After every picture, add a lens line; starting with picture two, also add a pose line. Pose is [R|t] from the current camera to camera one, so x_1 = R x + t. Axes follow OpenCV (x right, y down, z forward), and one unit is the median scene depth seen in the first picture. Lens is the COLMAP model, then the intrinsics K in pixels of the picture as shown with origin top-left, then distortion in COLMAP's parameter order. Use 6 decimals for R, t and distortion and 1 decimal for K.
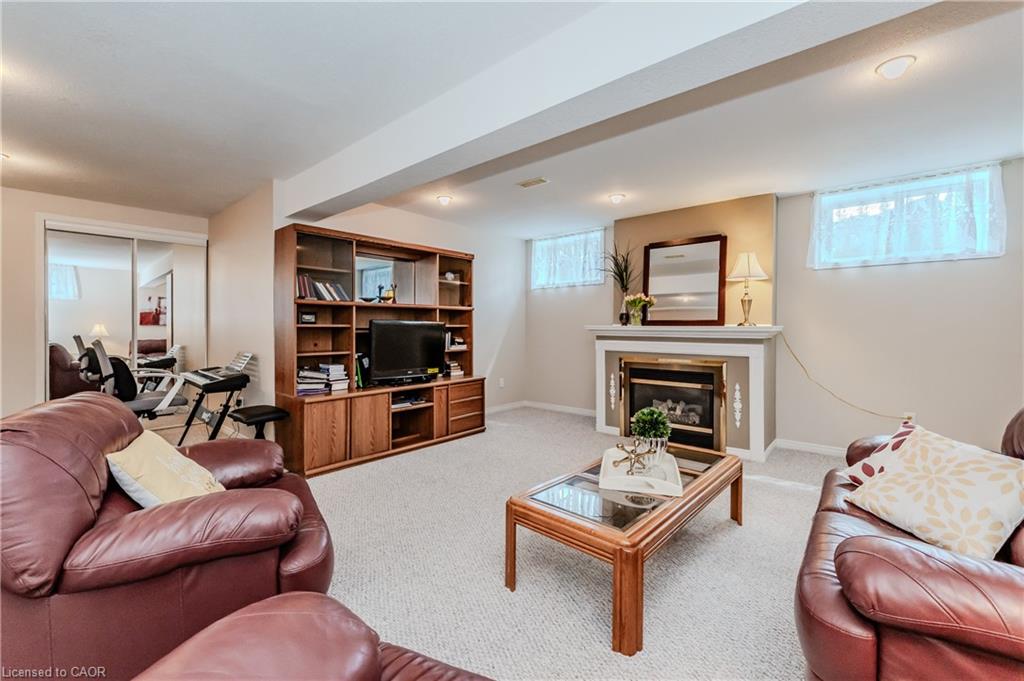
lens RADIAL K [[430.5, 0, 512.6], [0, 430.5, 329.9], [0, 0, 1]] dist [0.000482, 0.000165]
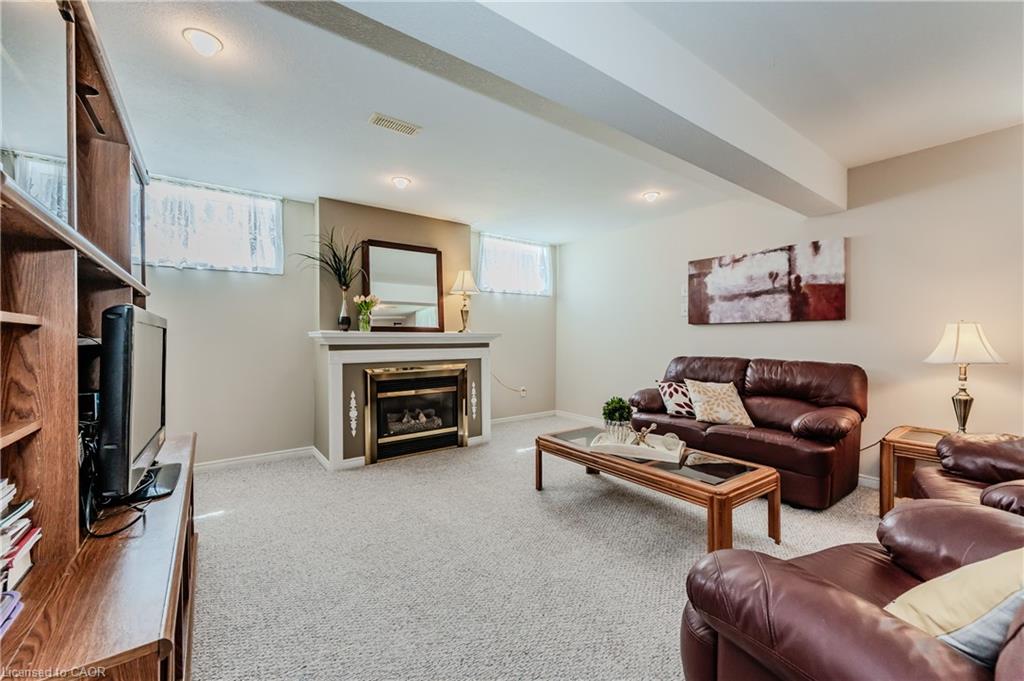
lens RADIAL K [[415.3, 0, 508.2], [0, 415.3, 335.8], [0, 0, 1]] dist [0.000552, 0.000037]
pose [[0.212947, -0.001396, 0.977063, -0.505012], [0.010776, 0.999942, -0.000920, 0.001405], [-0.977004, 0.010725, 0.212950, 0.602006]]
